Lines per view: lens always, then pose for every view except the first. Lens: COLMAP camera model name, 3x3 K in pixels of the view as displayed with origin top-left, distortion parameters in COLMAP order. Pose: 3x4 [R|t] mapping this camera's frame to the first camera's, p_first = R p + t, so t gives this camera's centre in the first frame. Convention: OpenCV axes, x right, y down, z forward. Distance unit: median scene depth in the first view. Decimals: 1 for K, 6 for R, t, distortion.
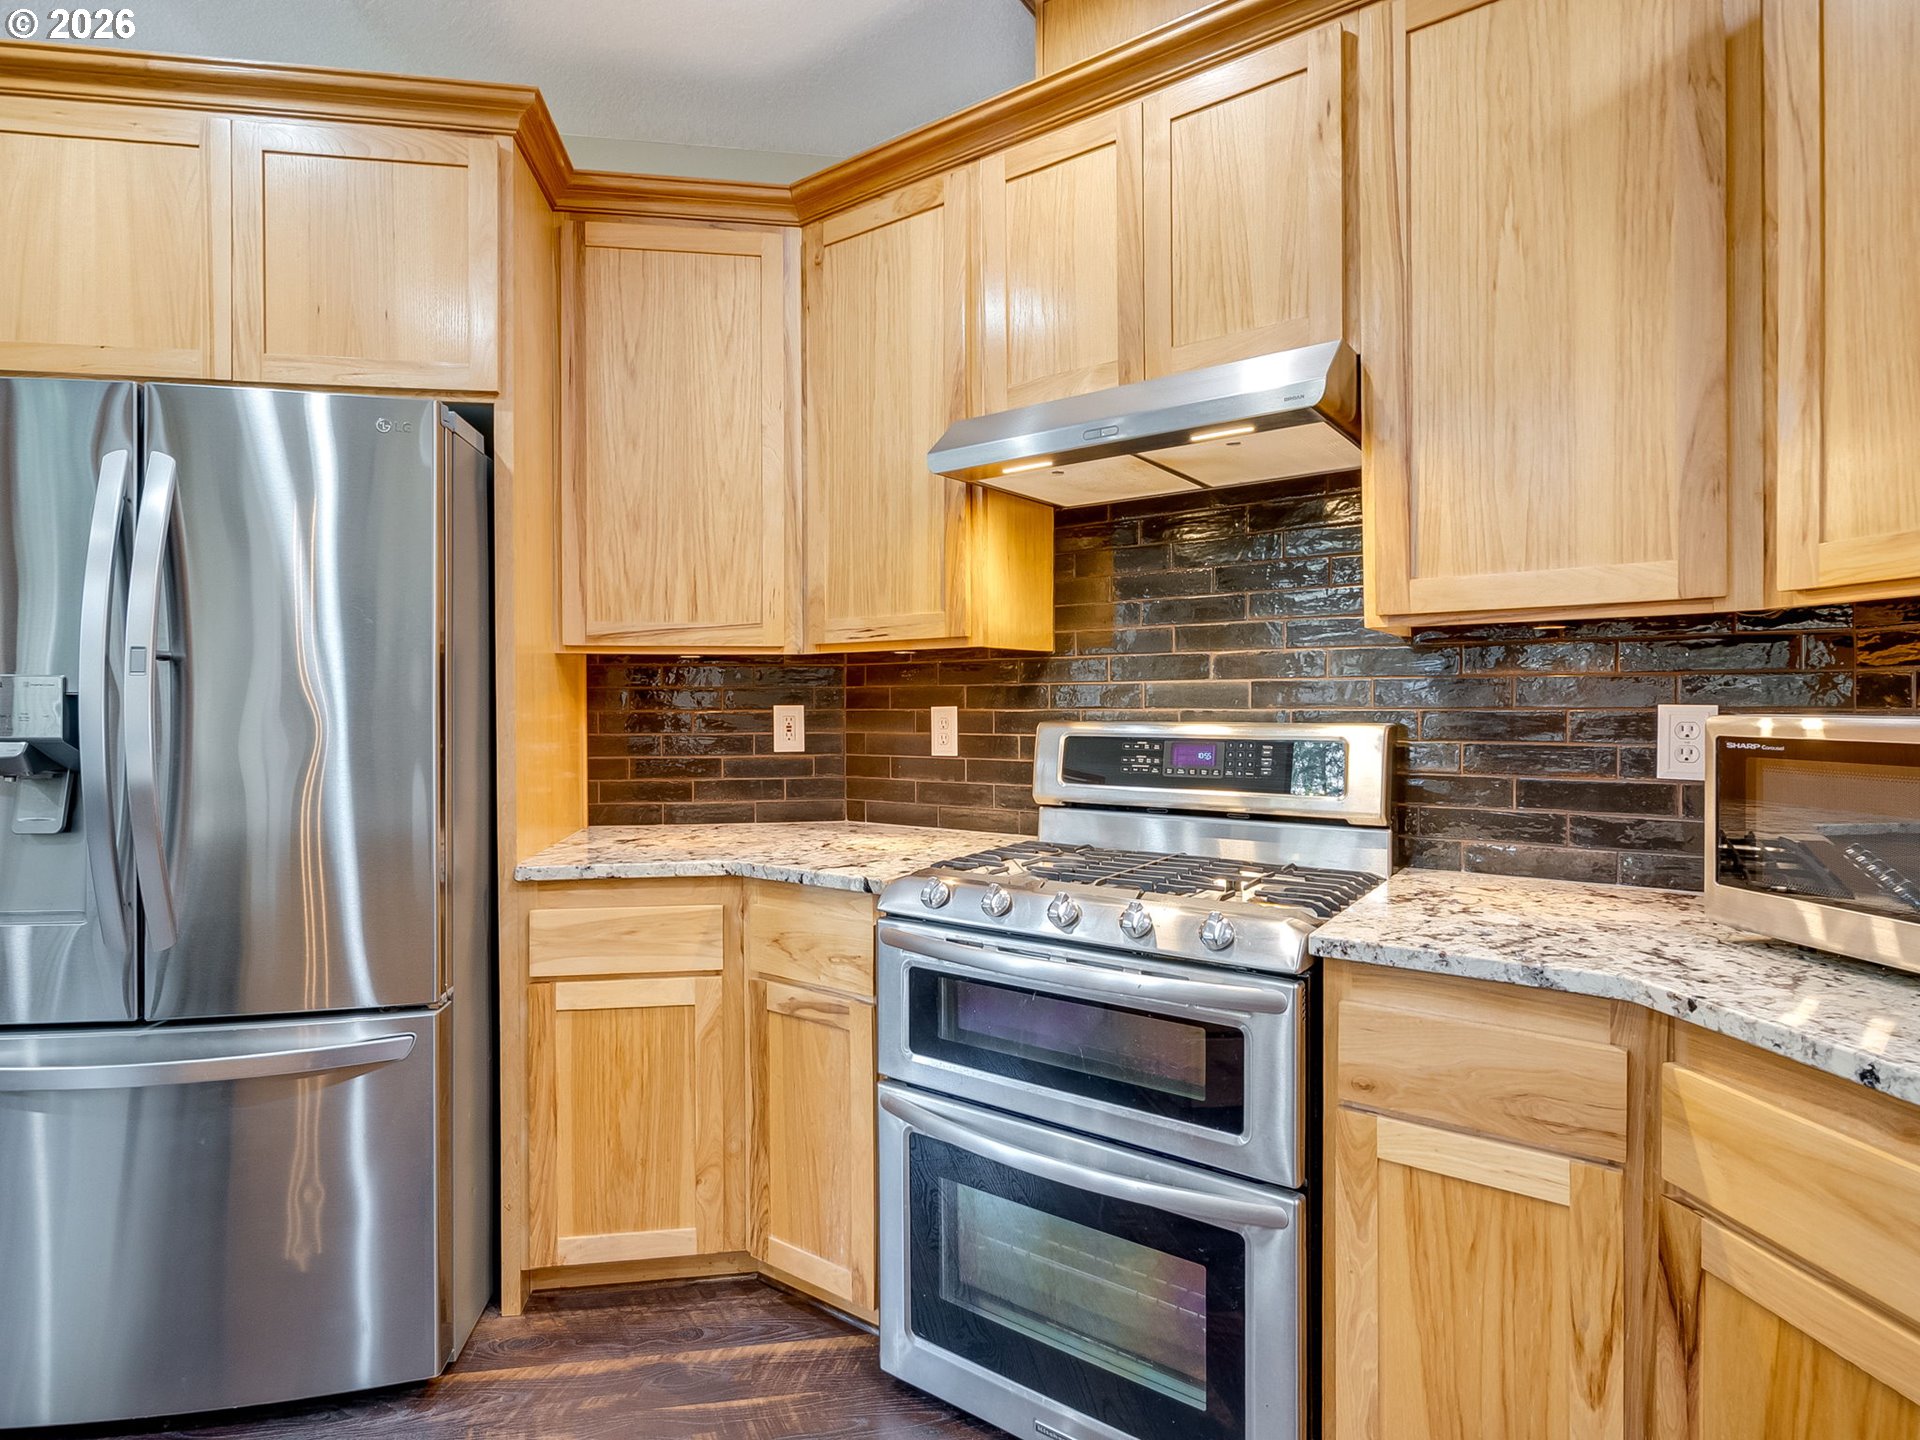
lens RADIAL K [[985.6, 0, 967.2], [0, 985.6, 707.5], [0, 0, 1]] dist [-0.003325, 0.000125]
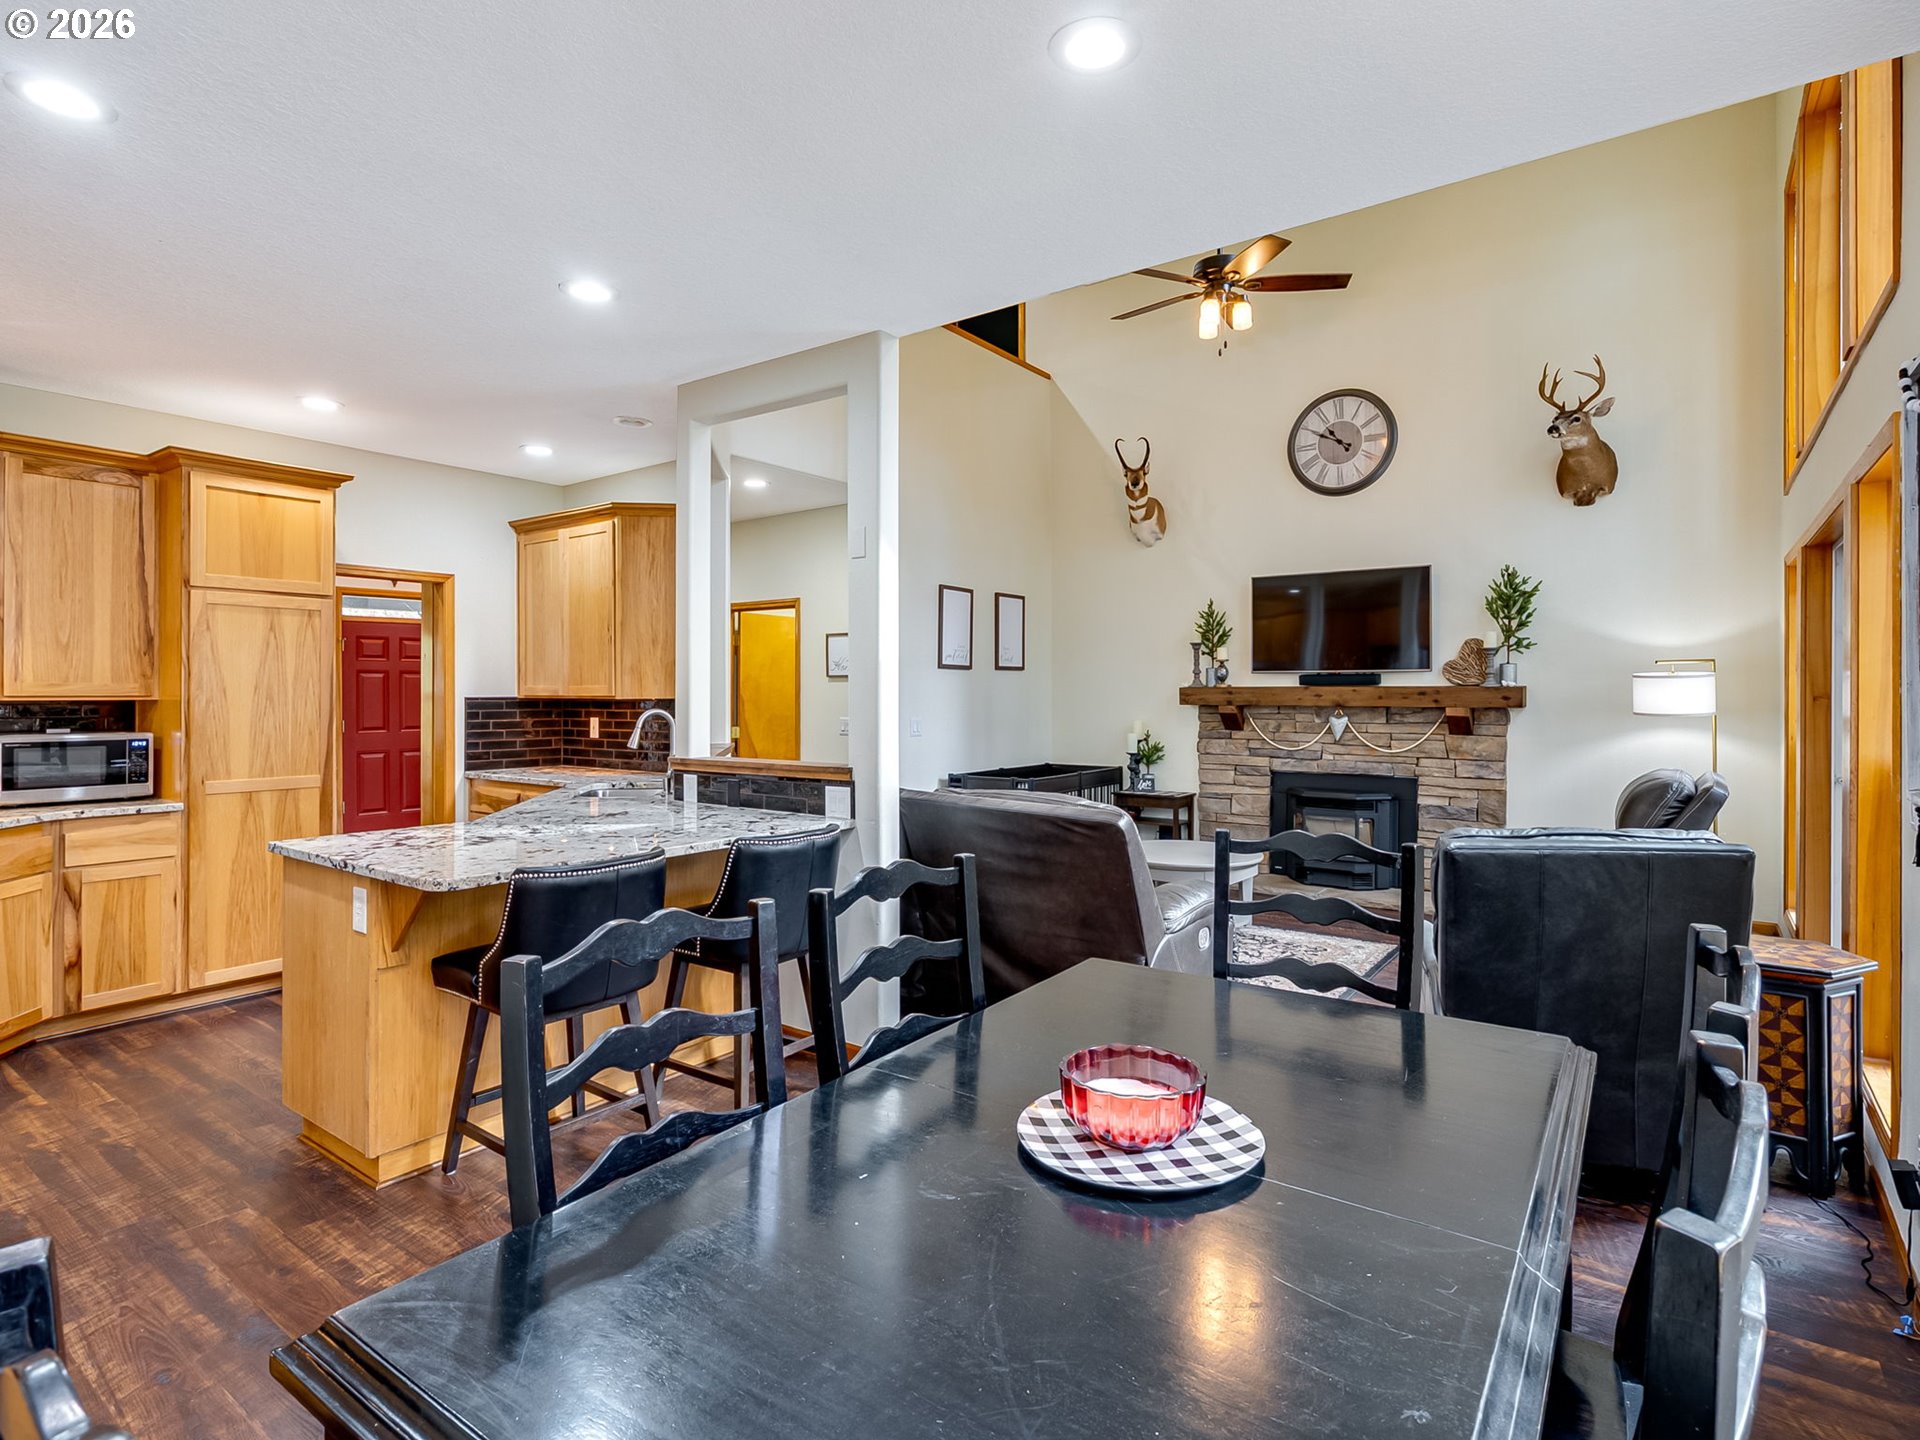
lens RADIAL K [[997.8, 0, 964.7], [0, 997.8, 685.1], [0, 0, 1]] dist [-0.002778, 0.001157]
pose [[-0.708999, 0.009768, 0.705142, -2.411910], [0.006636, 0.999952, -0.007179, -0.073448], [-0.705178, -0.000410, -0.709030, 0.741285]]
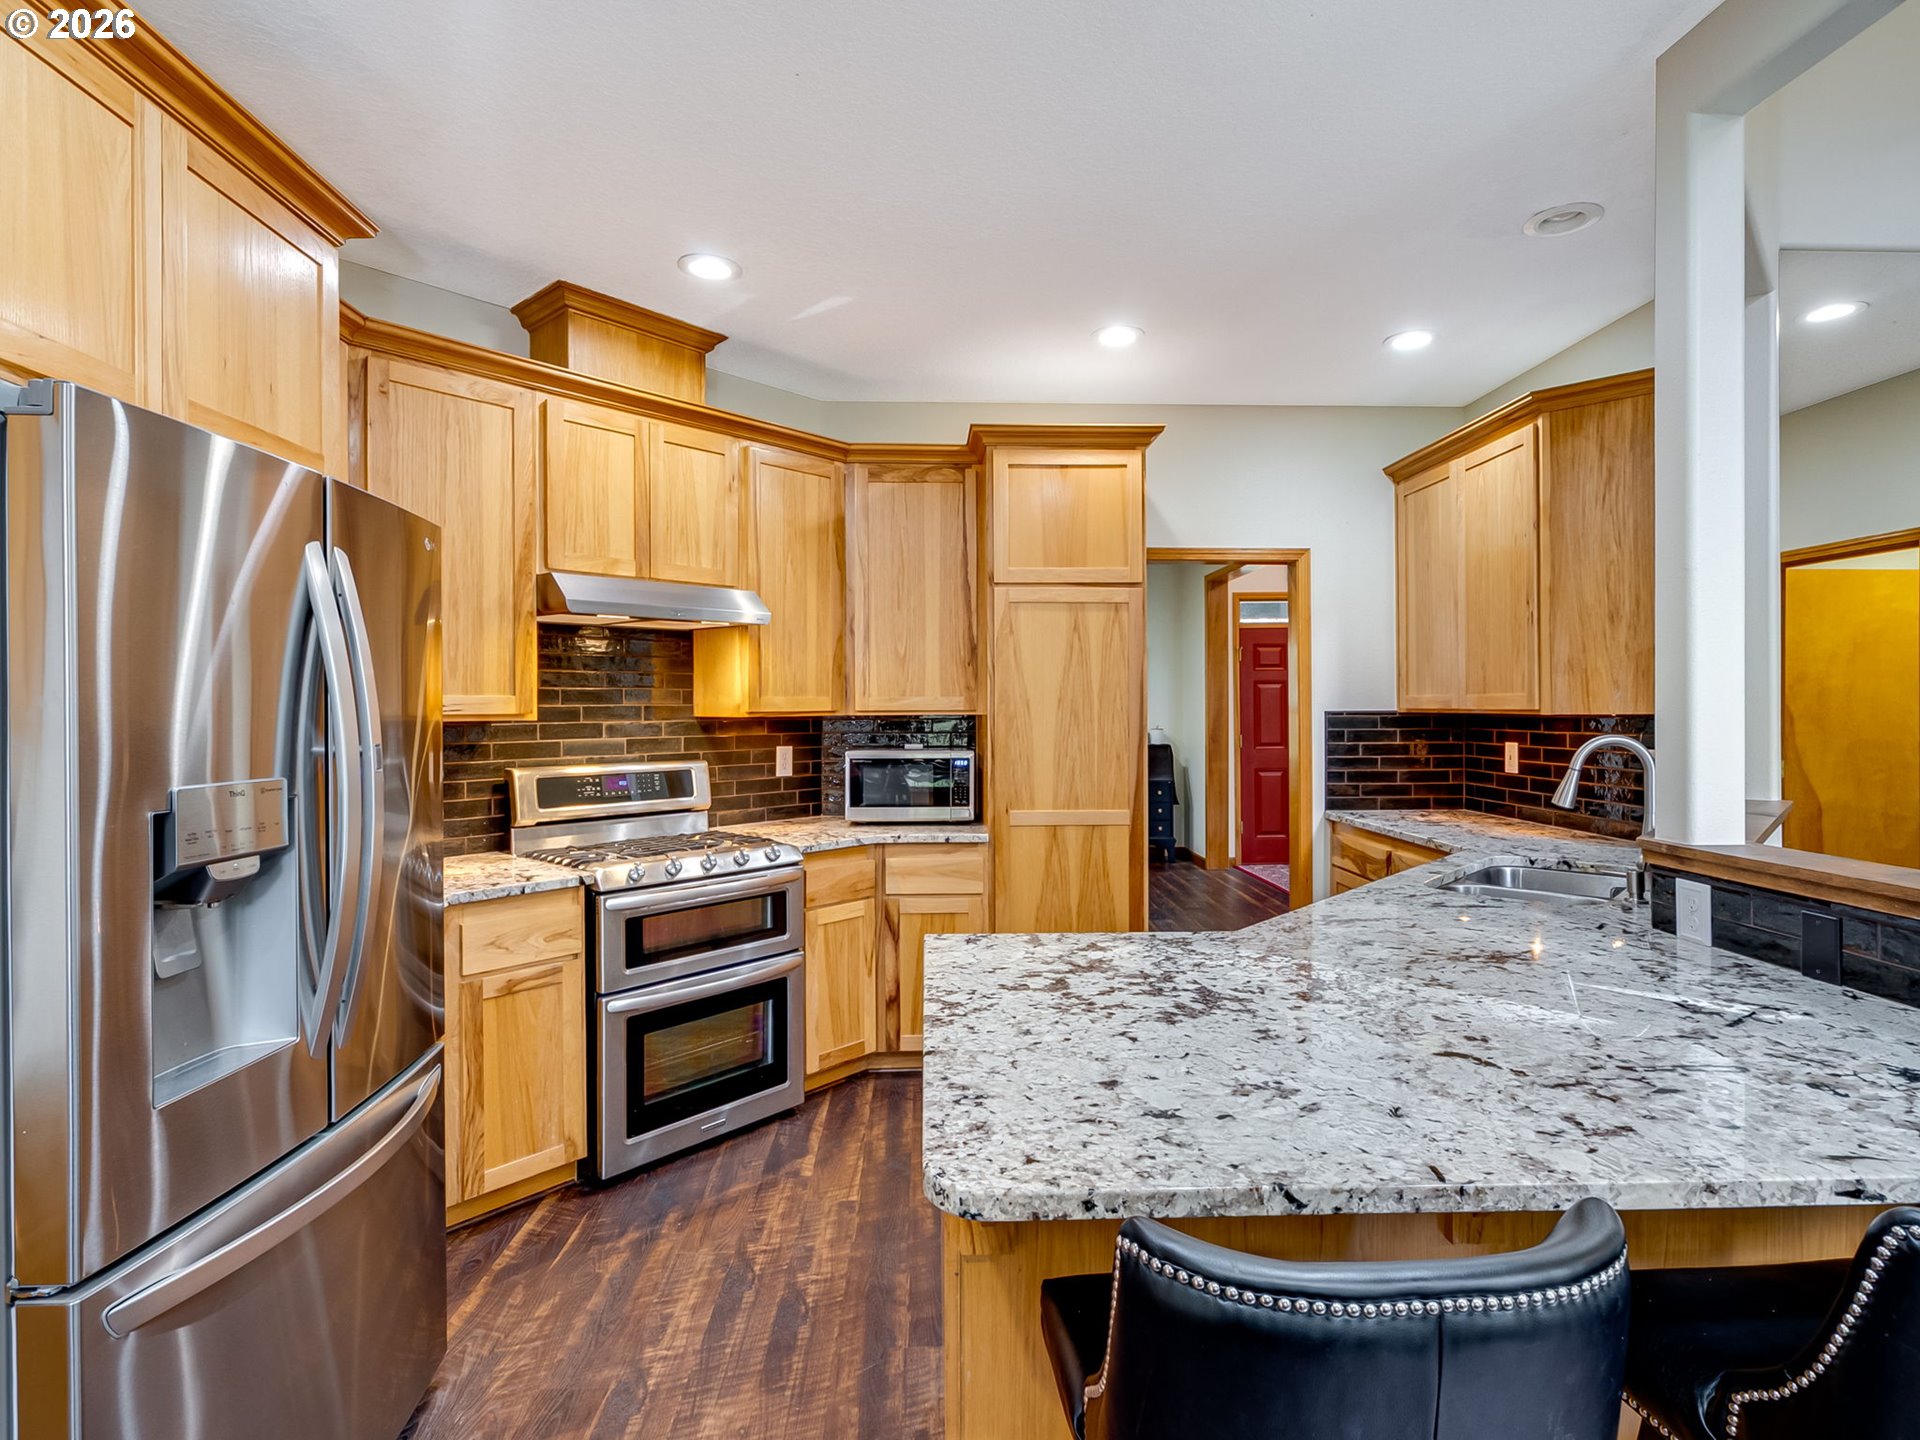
lens RADIAL K [[981.8, 0, 956.5], [0, 981.8, 713.3], [0, 0, 1]] dist [-0.003050, 0.001248]
pose [[0.115045, -0.002345, 0.993357, -1.488436], [0.008969, 0.999959, 0.001322, -0.074679], [-0.993320, 0.008757, 0.115062, 0.225717]]
